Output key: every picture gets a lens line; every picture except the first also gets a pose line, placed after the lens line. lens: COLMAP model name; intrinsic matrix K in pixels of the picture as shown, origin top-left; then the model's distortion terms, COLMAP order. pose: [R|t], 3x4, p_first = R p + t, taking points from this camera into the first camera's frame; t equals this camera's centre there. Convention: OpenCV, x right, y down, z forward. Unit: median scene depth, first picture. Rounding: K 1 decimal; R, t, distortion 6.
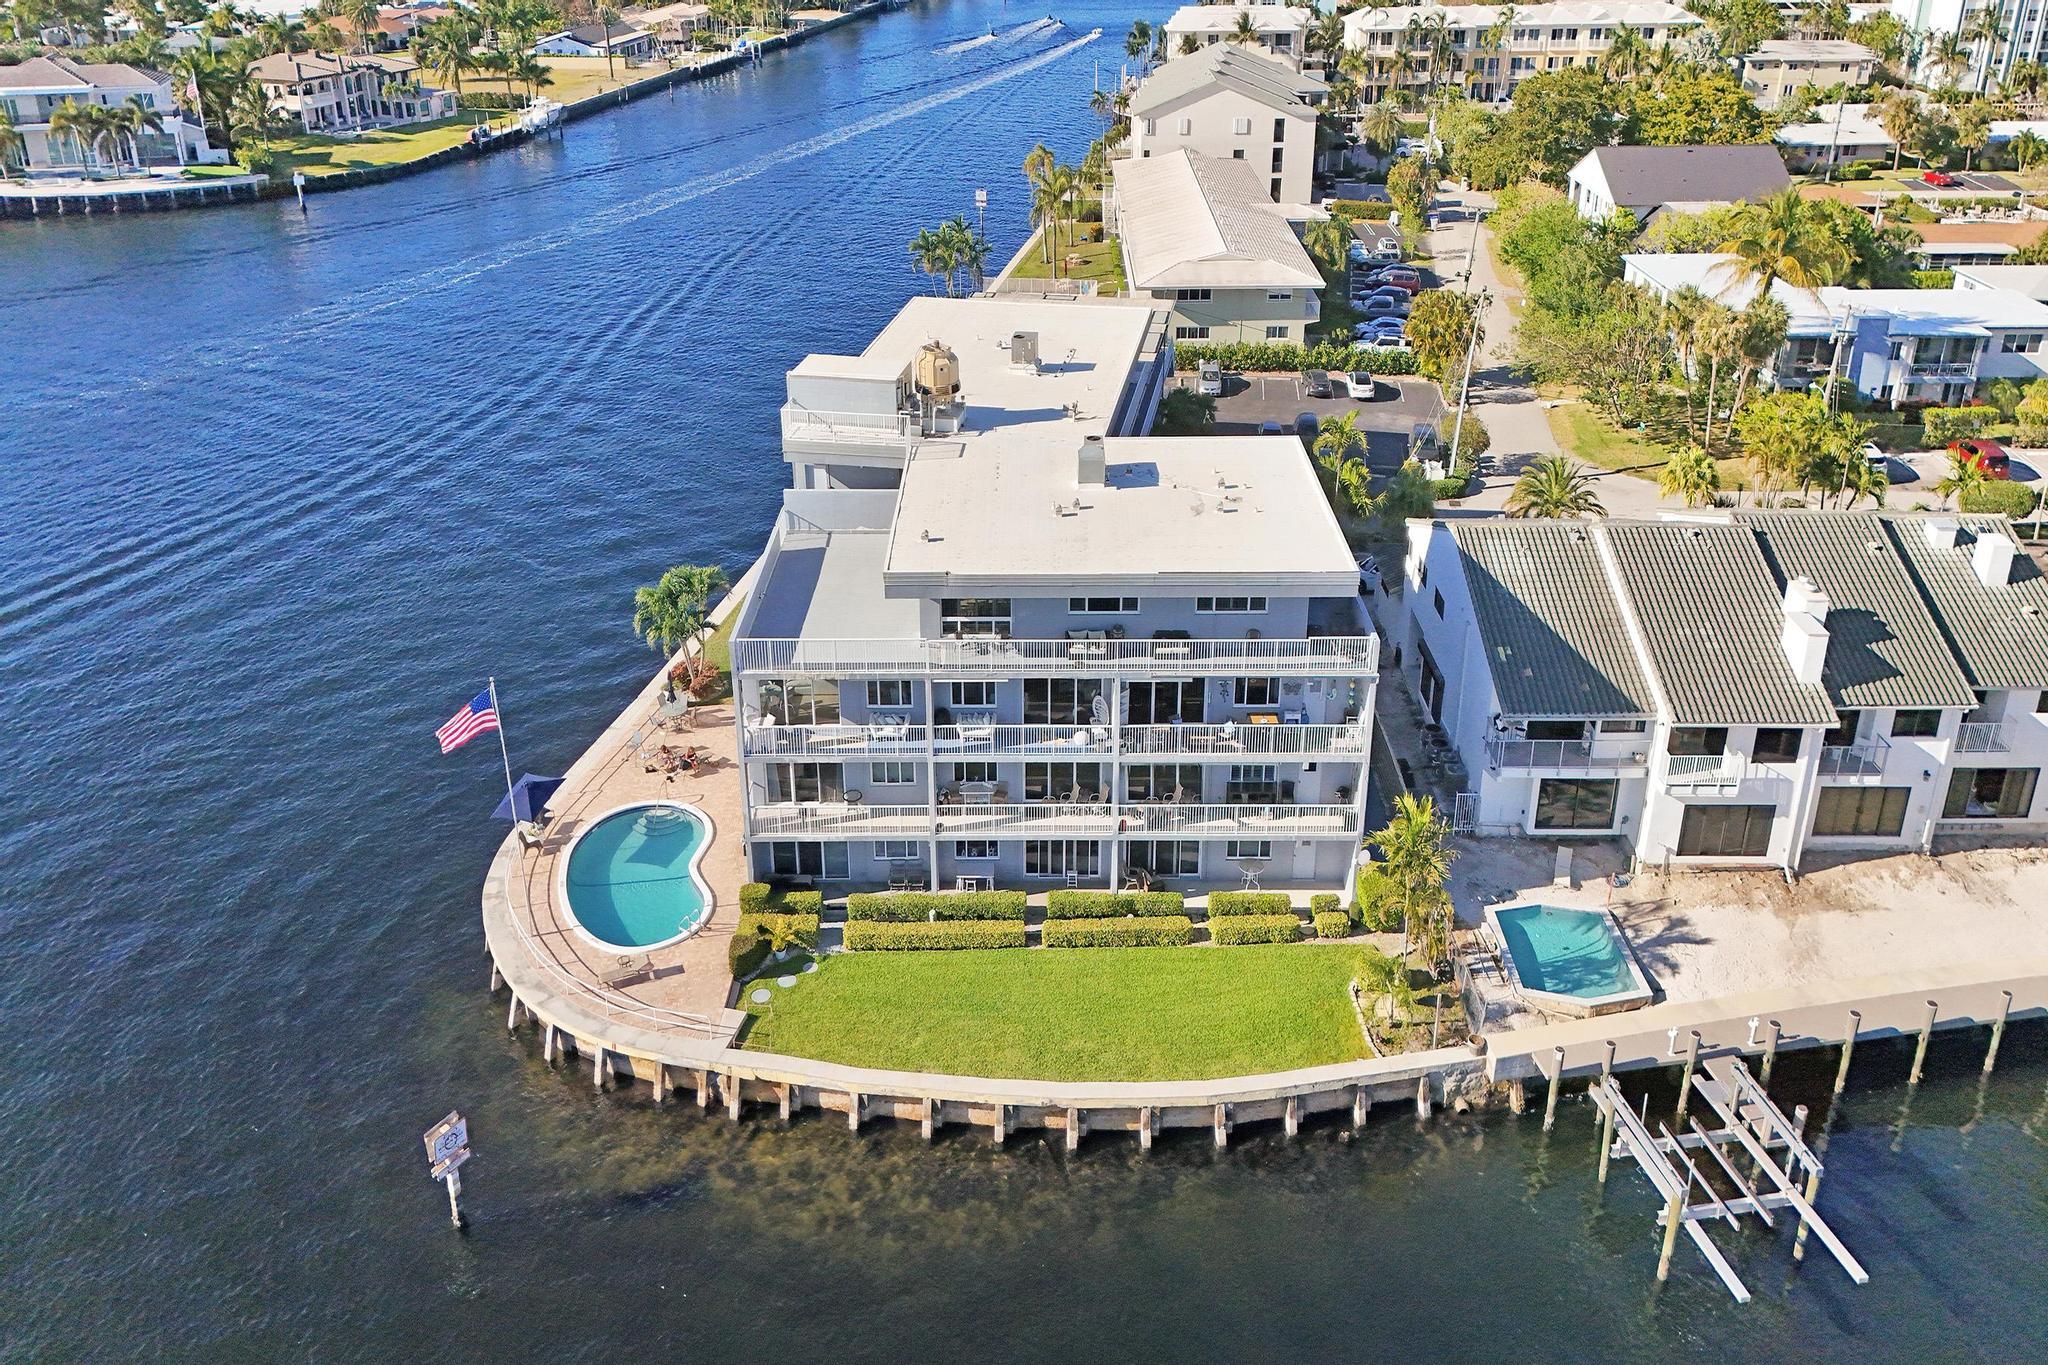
lens RADIAL K [[1548.2, 0, 1024.8], [0, 1548.2, 532.5], [0, 0, 1]] dist [0.056859, -0.005484]
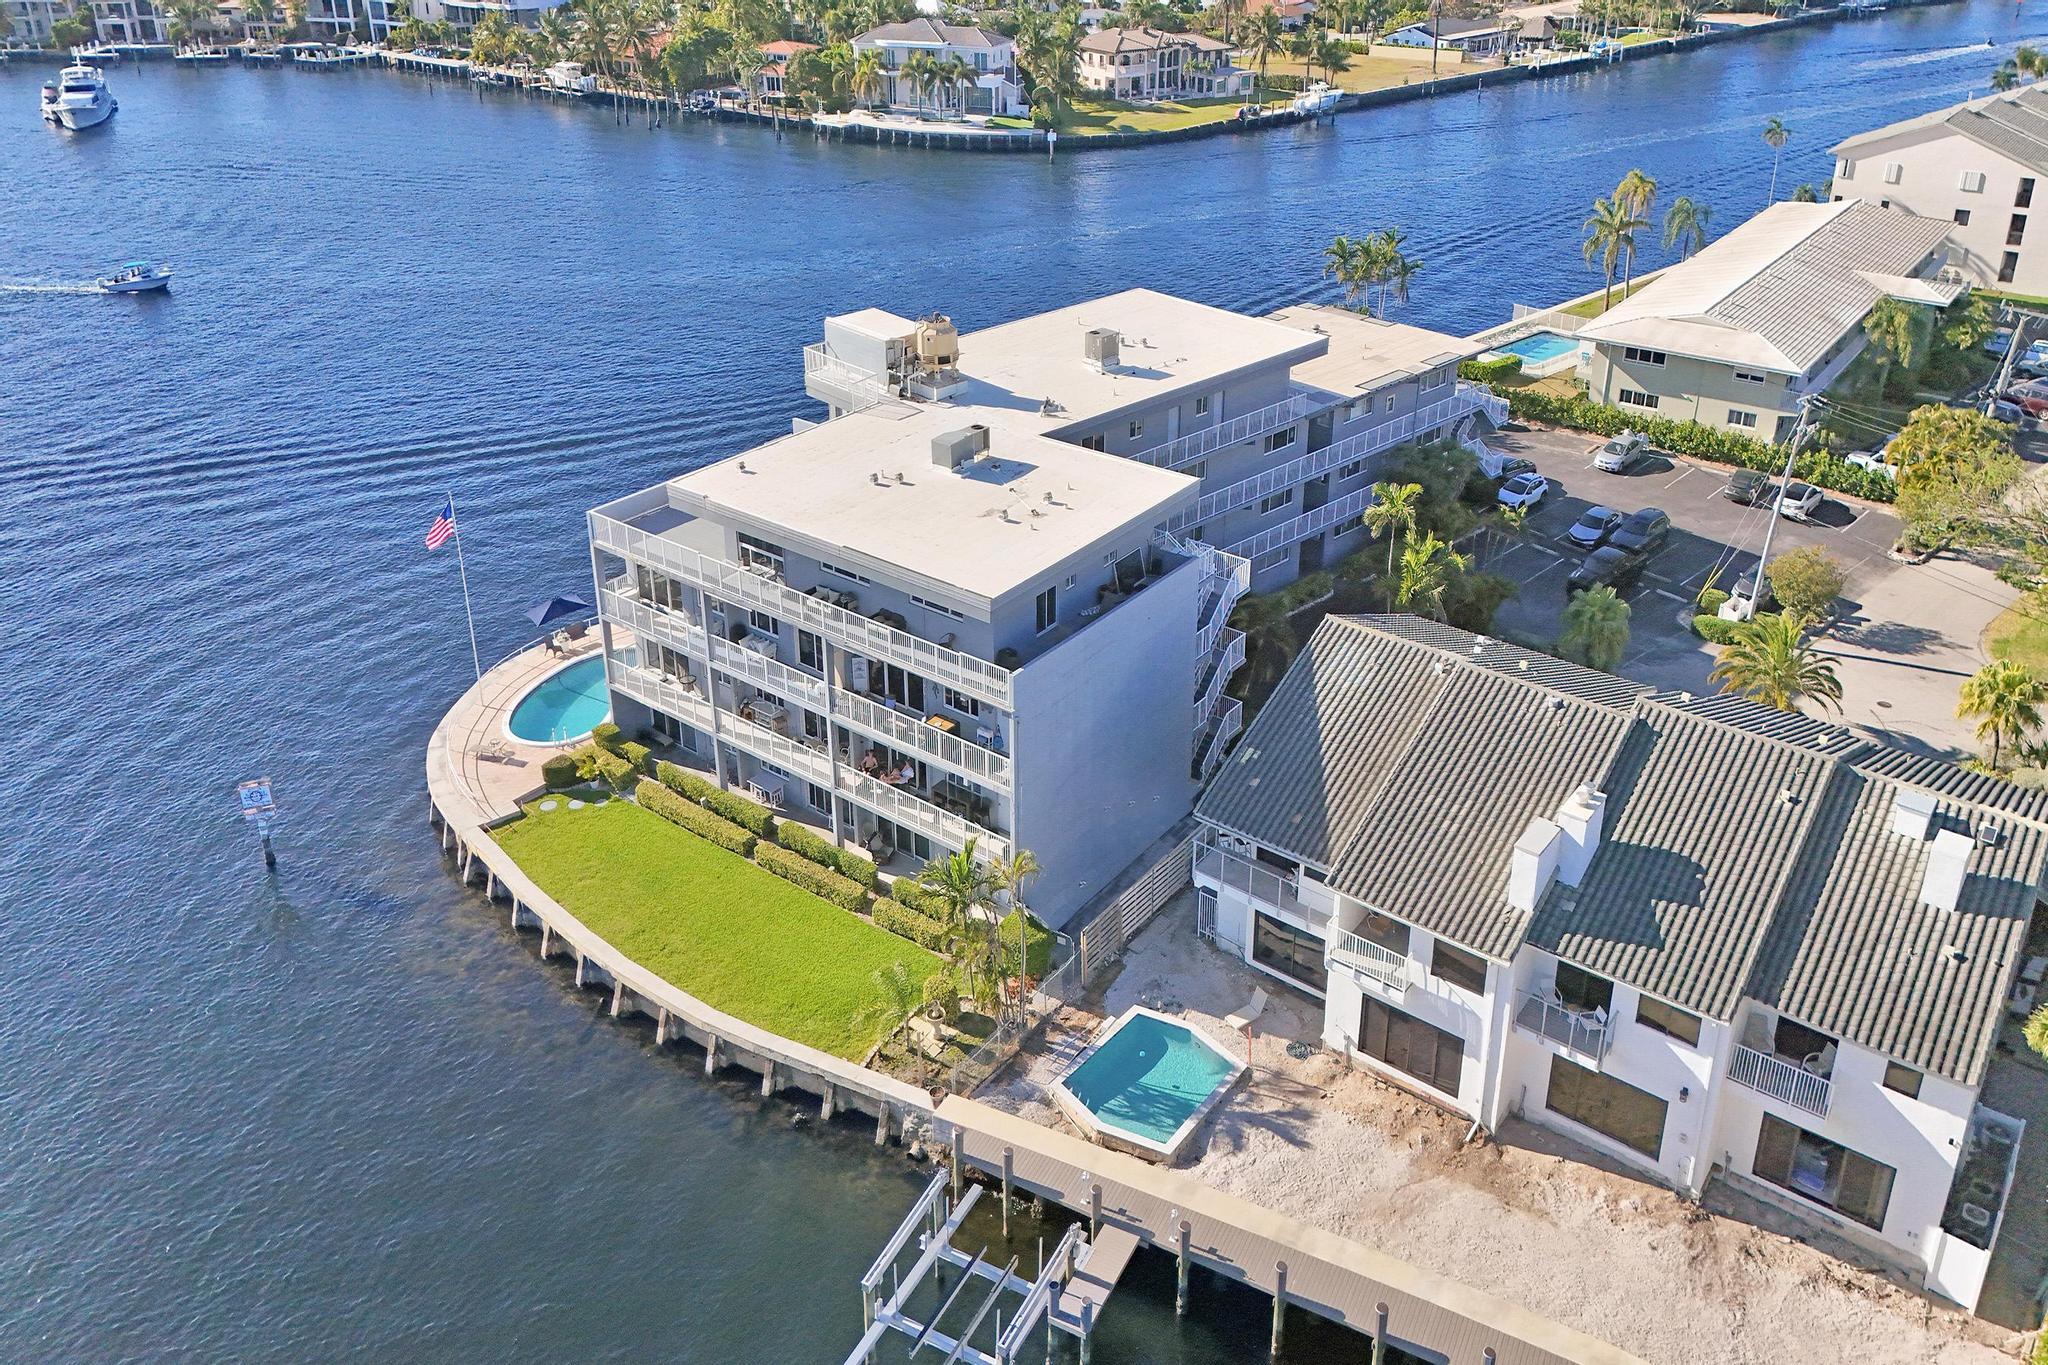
lens RADIAL K [[1511.2, 0, 1021.0], [0, 1511.2, 563.6], [0, 0, 1]] dist [0.056235, 0.000698]
pose [[0.789940, 0.262973, -0.553931, 0.600764], [-0.246934, 0.963308, 0.105176, -0.080294], [0.561264, 0.053702, 0.825892, 0.186971]]
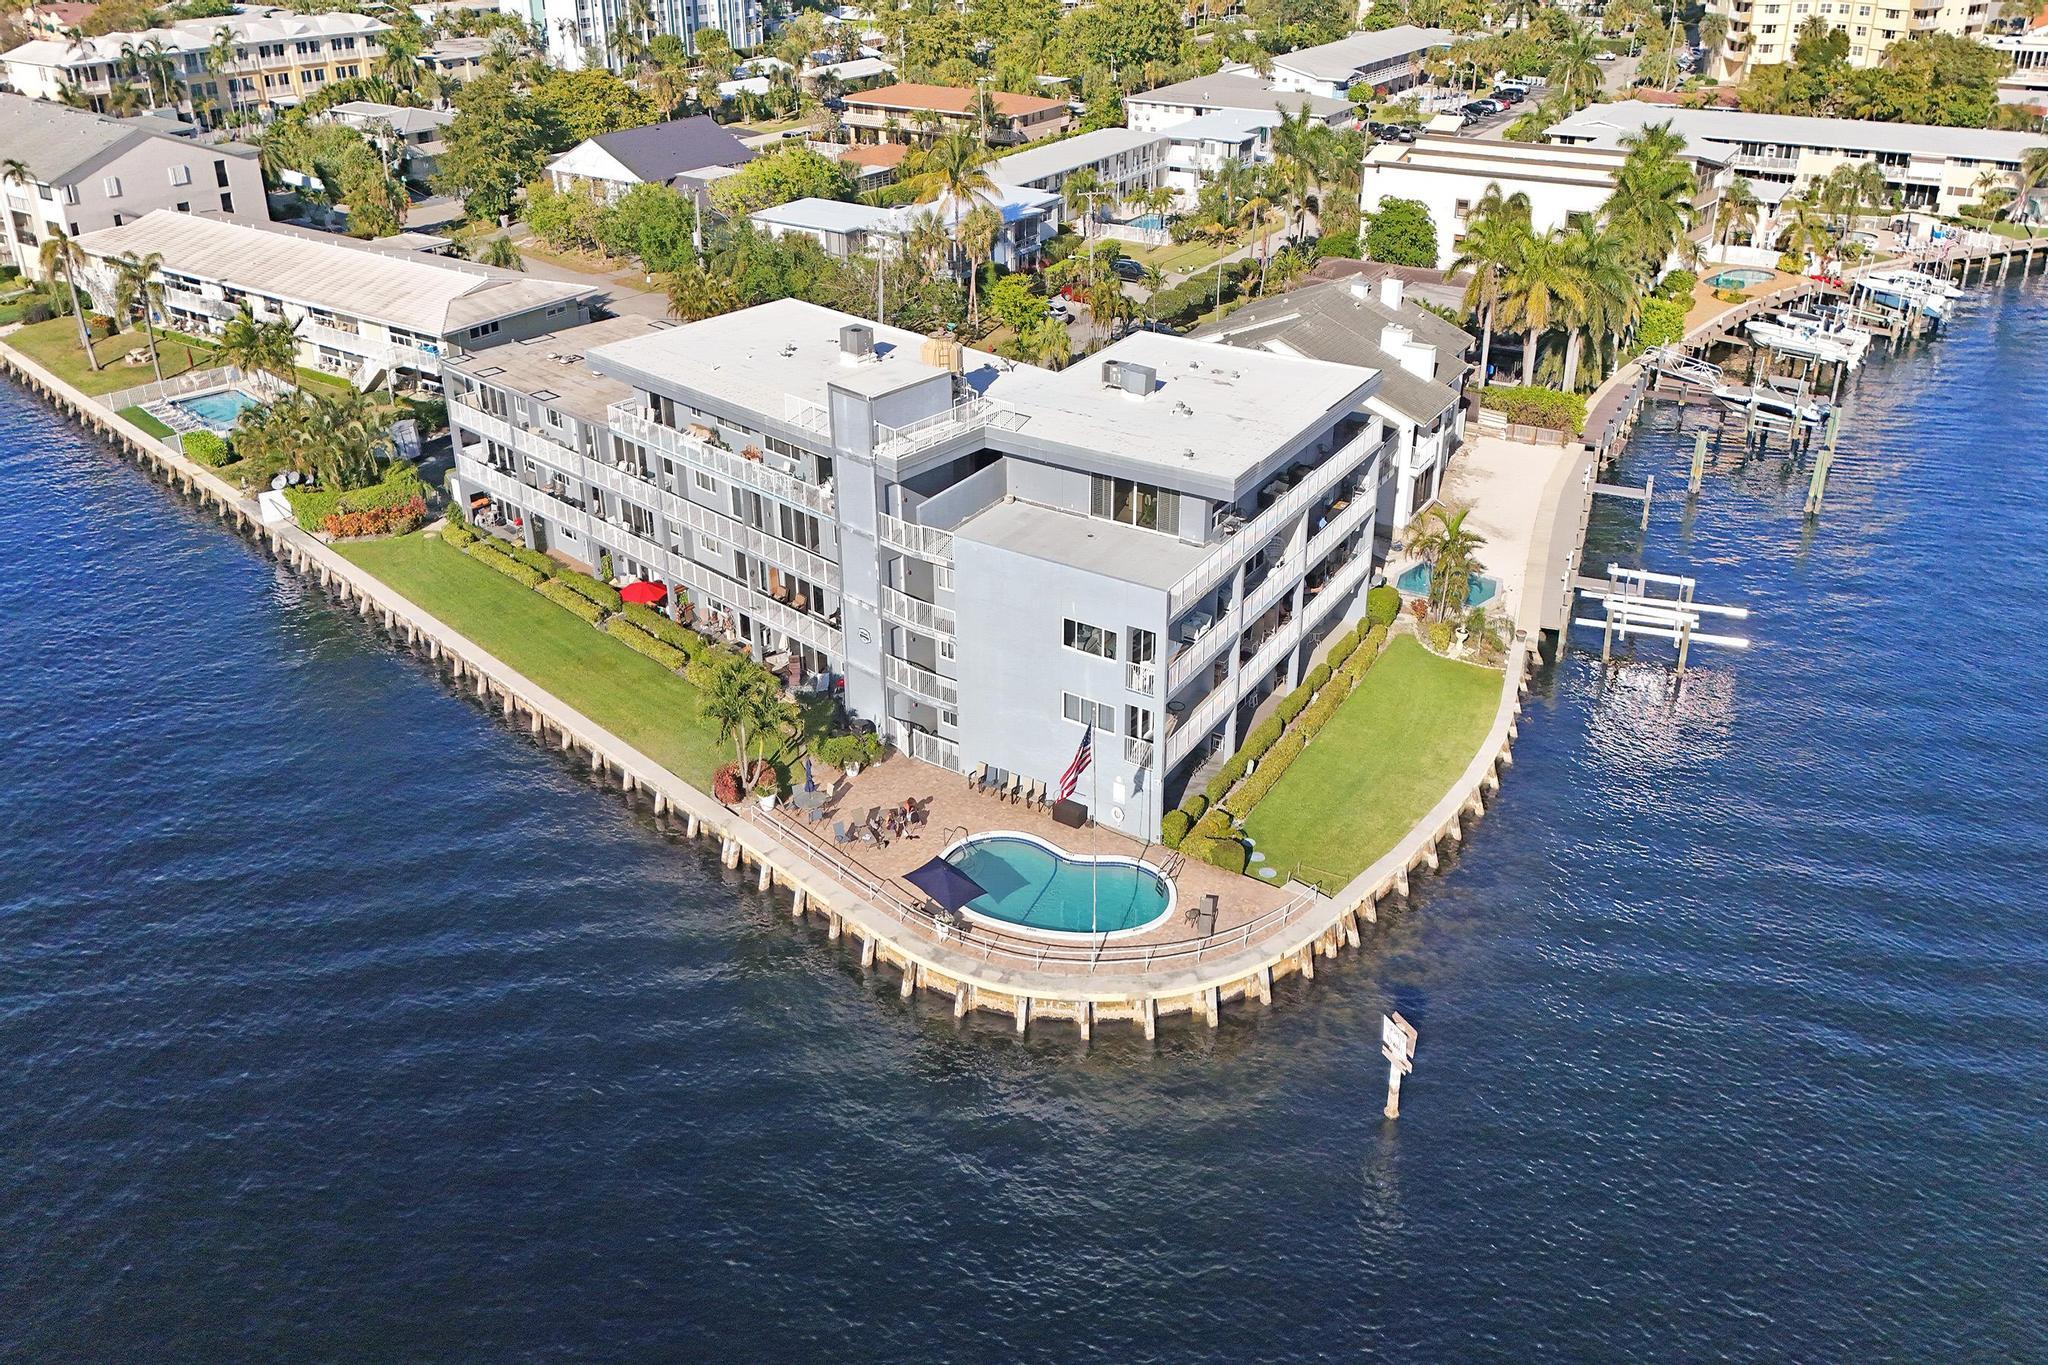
lens RADIAL K [[1548.2, 0, 1024.8], [0, 1548.2, 532.5], [0, 0, 1]] dist [0.056859, -0.005484]
pose [[0.533526, -0.344195, 0.772580, -0.873524], [0.350467, 0.921306, 0.168430, -0.150664], [-0.769755, 0.180902, 0.612170, 0.338047]]
